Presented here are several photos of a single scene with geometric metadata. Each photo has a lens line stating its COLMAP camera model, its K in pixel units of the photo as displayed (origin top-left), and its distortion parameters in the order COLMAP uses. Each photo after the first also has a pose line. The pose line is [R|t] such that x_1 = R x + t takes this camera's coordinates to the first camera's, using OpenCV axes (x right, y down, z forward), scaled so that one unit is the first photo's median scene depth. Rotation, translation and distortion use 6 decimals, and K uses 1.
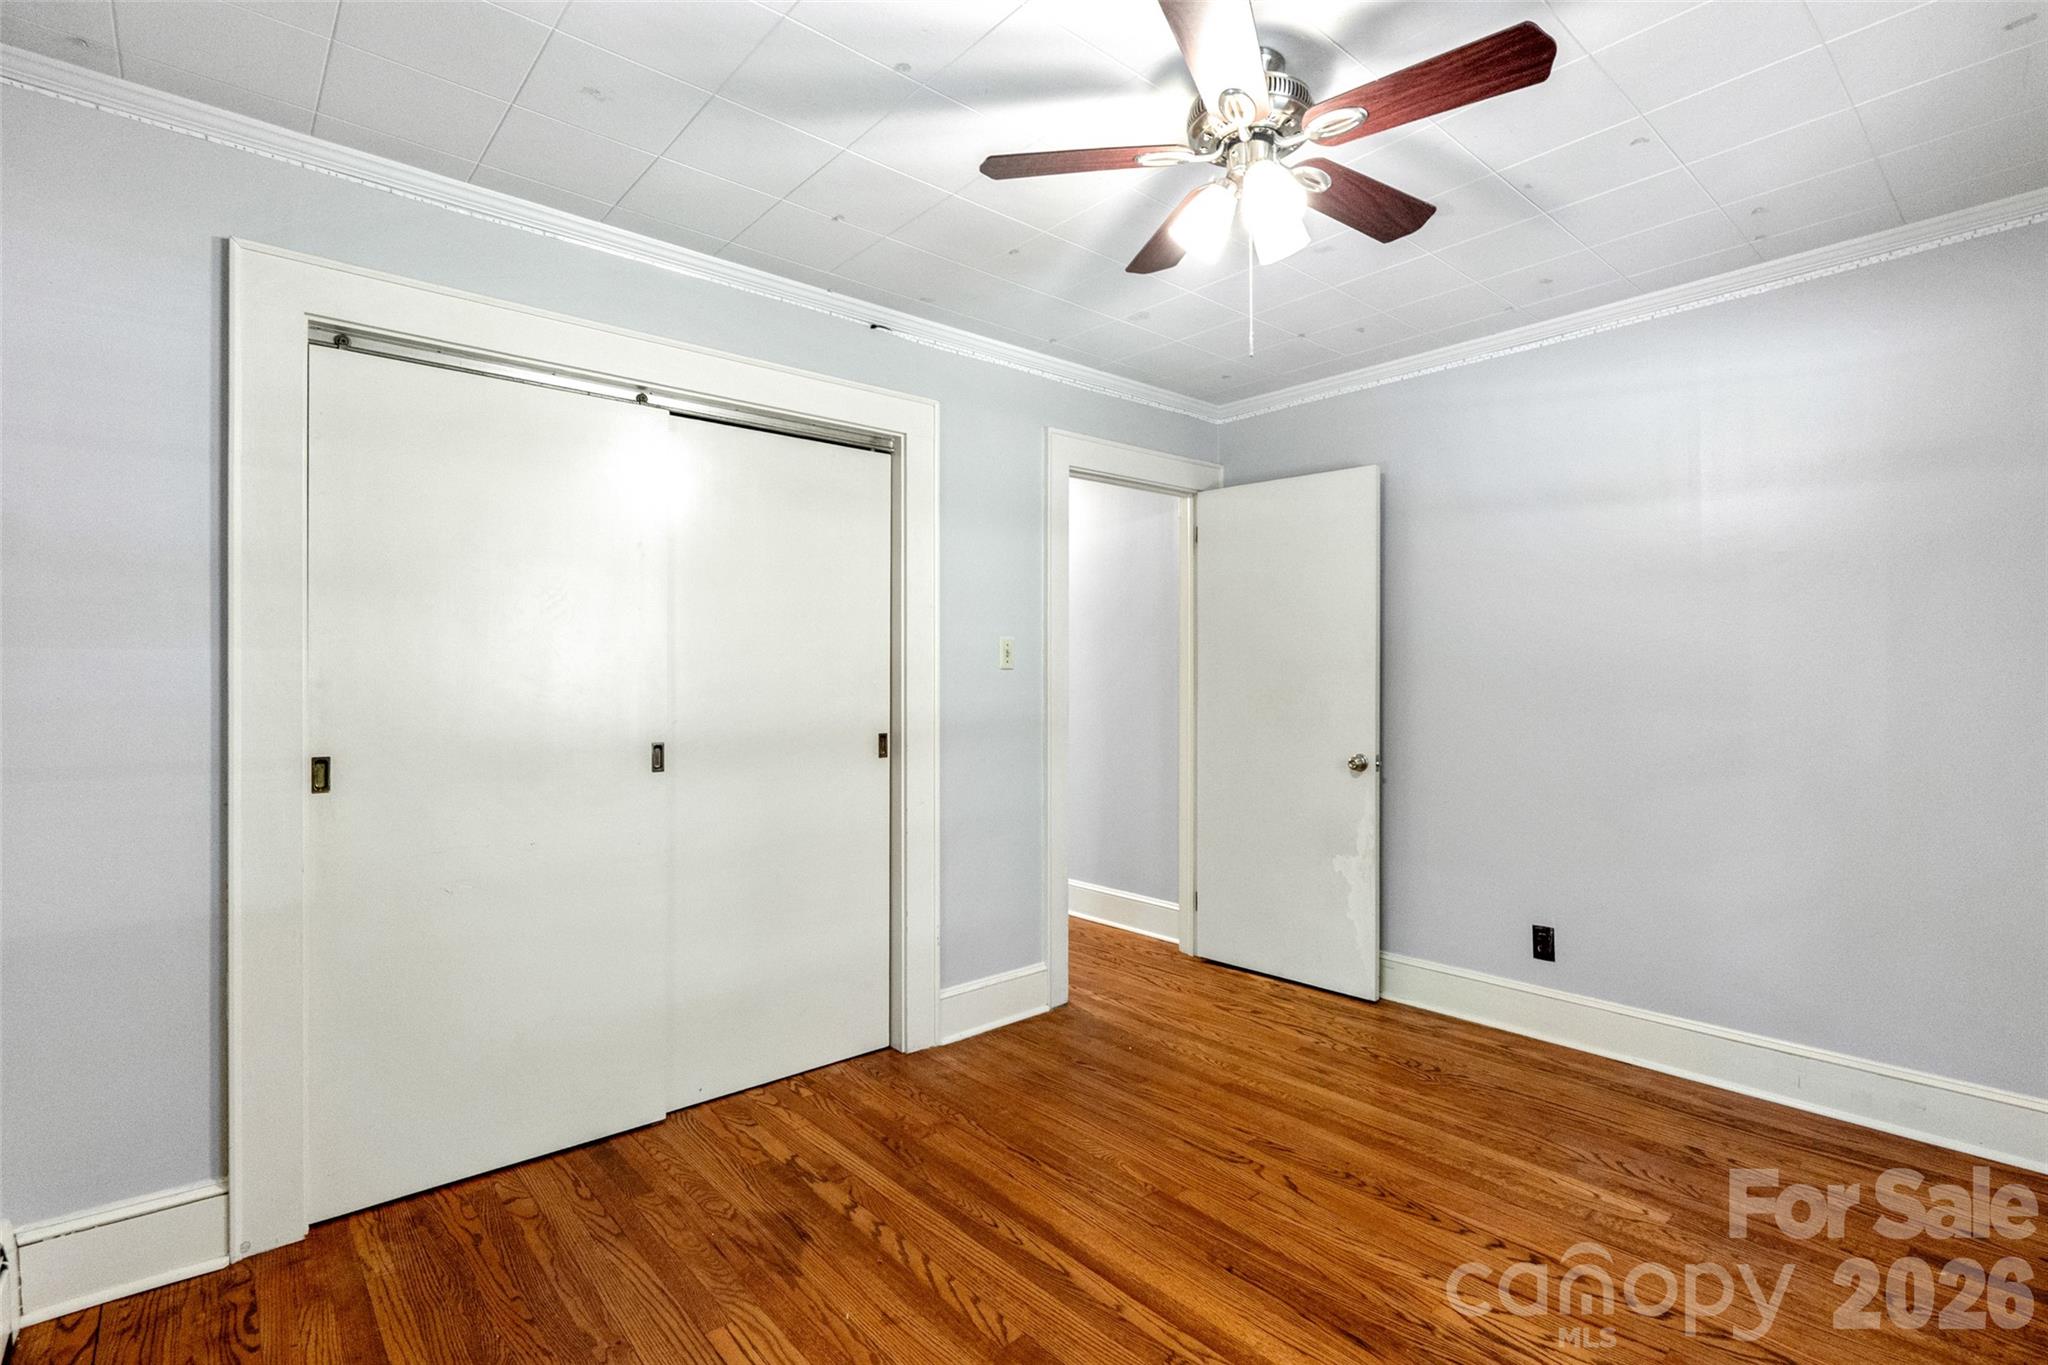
lens RADIAL K [[949.2, 0, 1028.1], [0, 949.2, 671.6], [0, 0, 1]] dist [-0.006848, 0.000108]
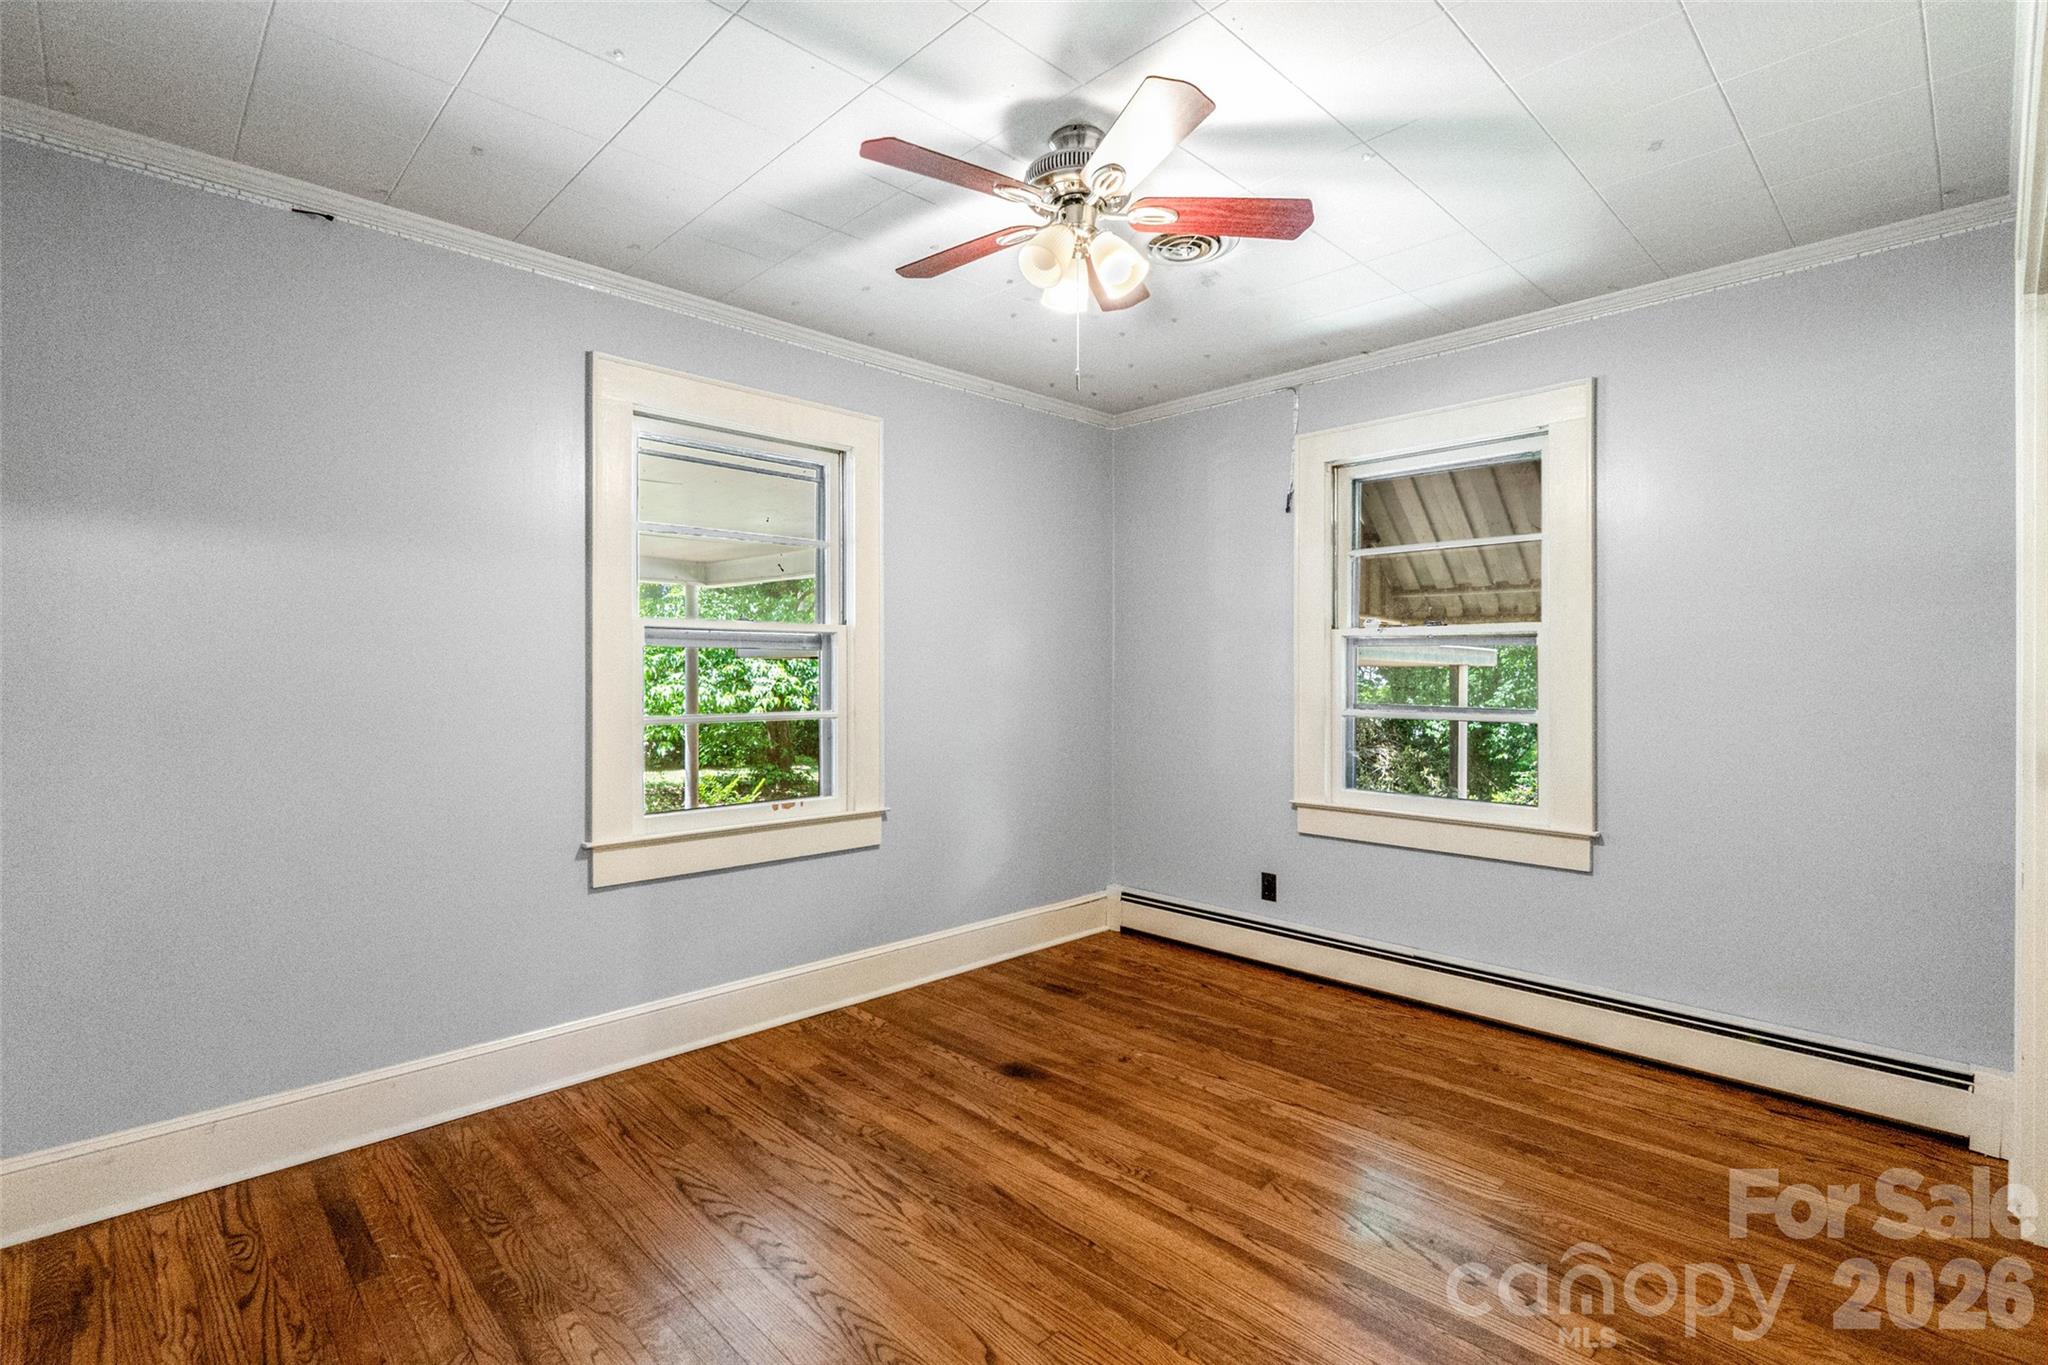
lens RADIAL K [[935.9, 0, 1024.0], [0, 935.9, 682.5], [0, 0, 1]] dist [-0.012117, -0.000086]
pose [[-0.998831, 0.000495, -0.048338, 0.295001], [-0.000027, 0.999942, 0.010794, 0.008012], [0.048341, 0.010782, -0.998773, 1.761779]]
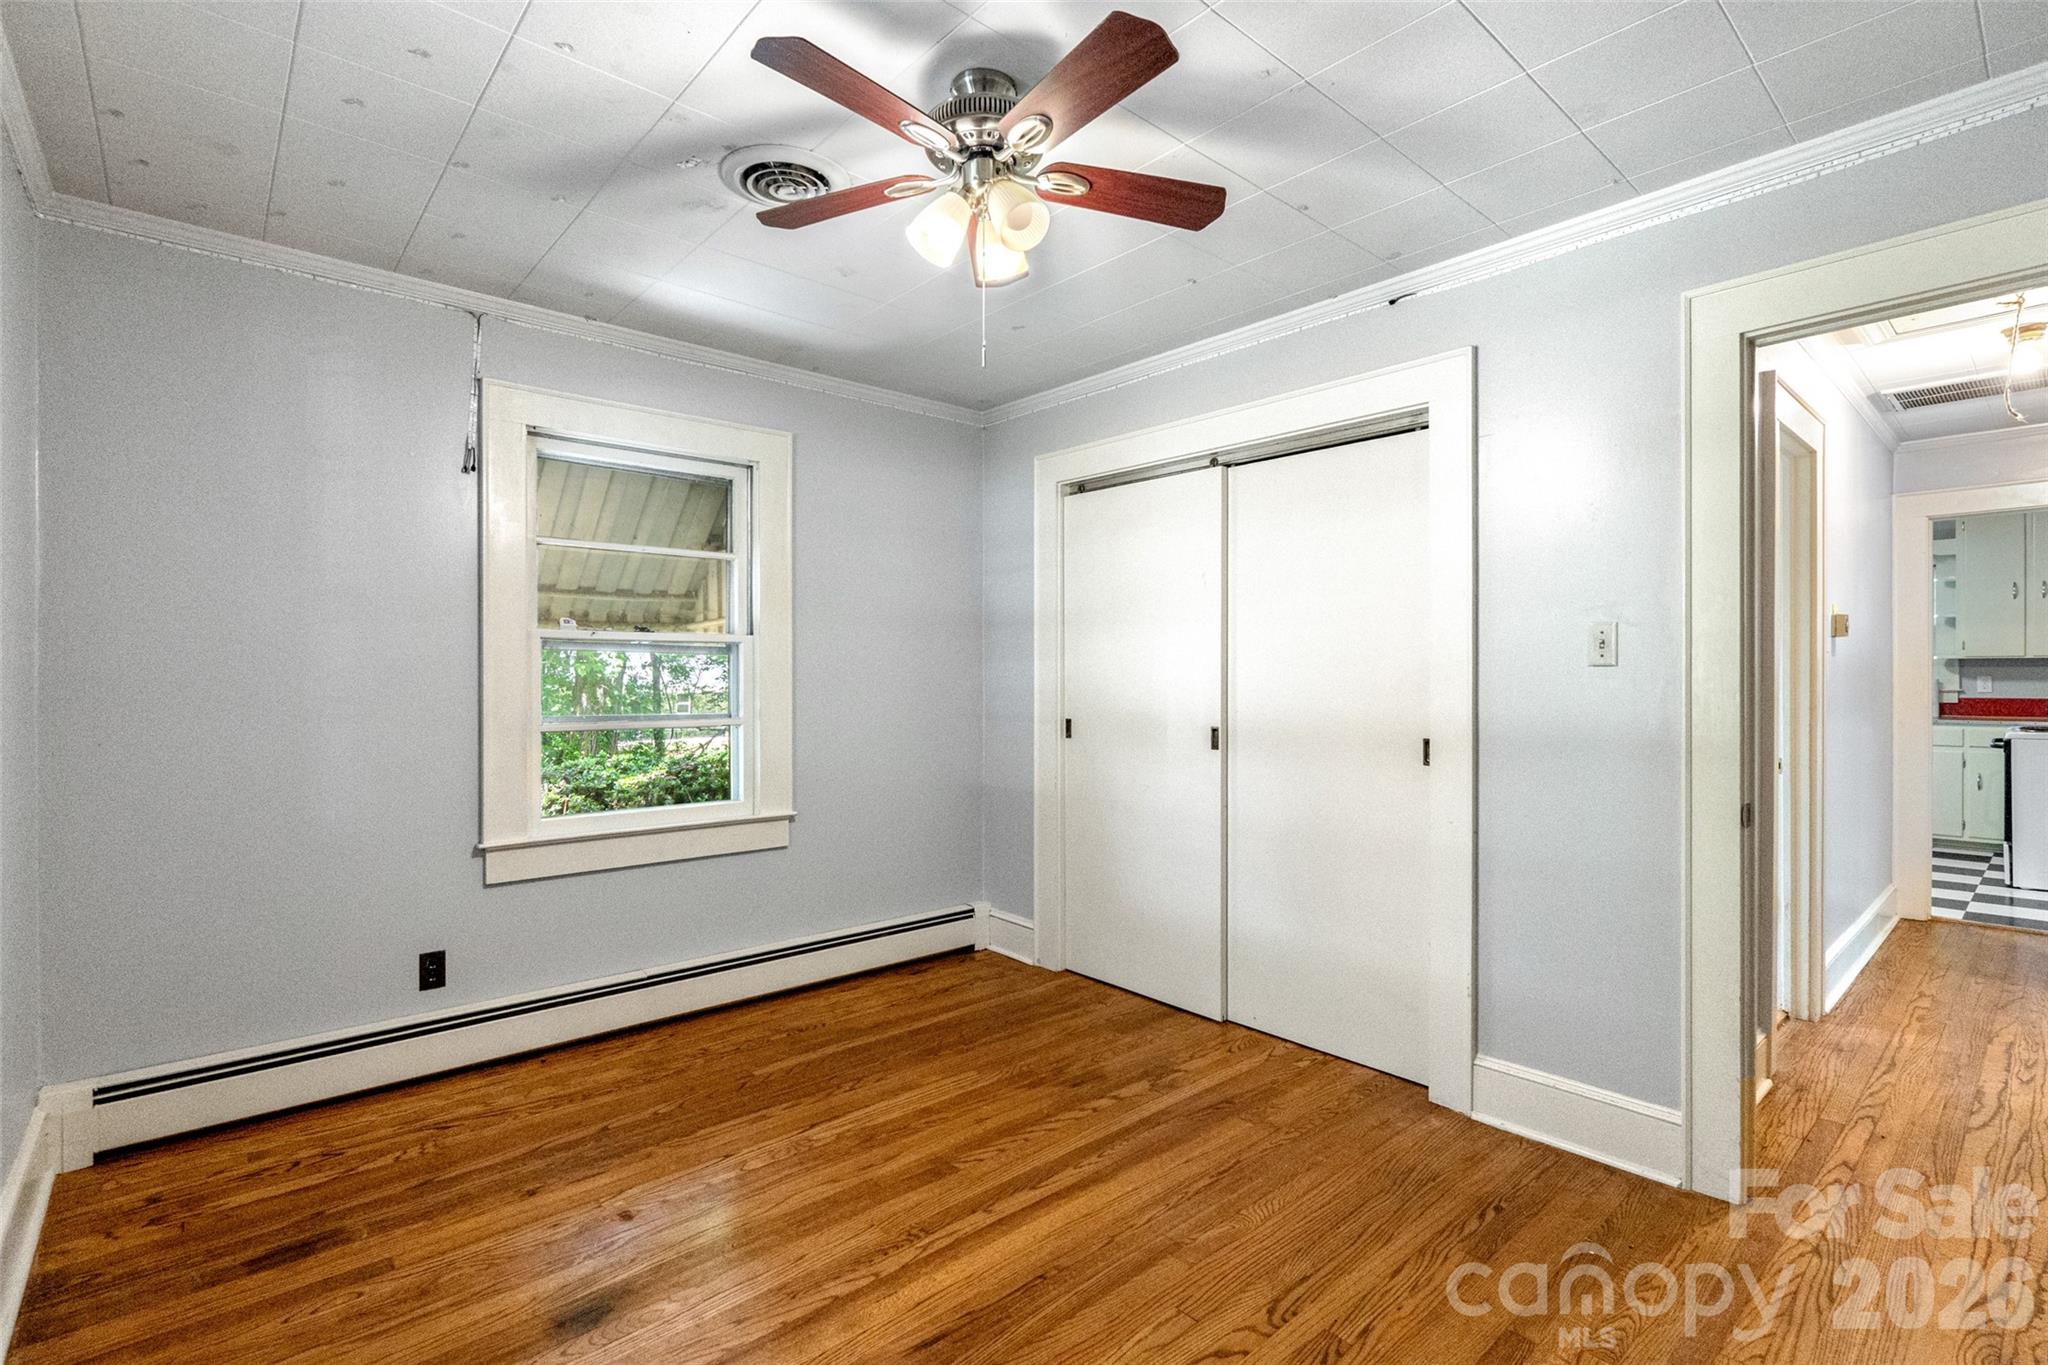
lens RADIAL K [[944.5, 0, 1024.0], [0, 944.5, 682.5], [0, 0, 1]] dist [-0.014045, 0.000295]
pose [[0.001428, 0.007014, -0.999974, 1.043355], [0.002962, 0.999971, 0.007018, 0.005029], [0.999995, -0.002972, 0.001407, 0.863672]]
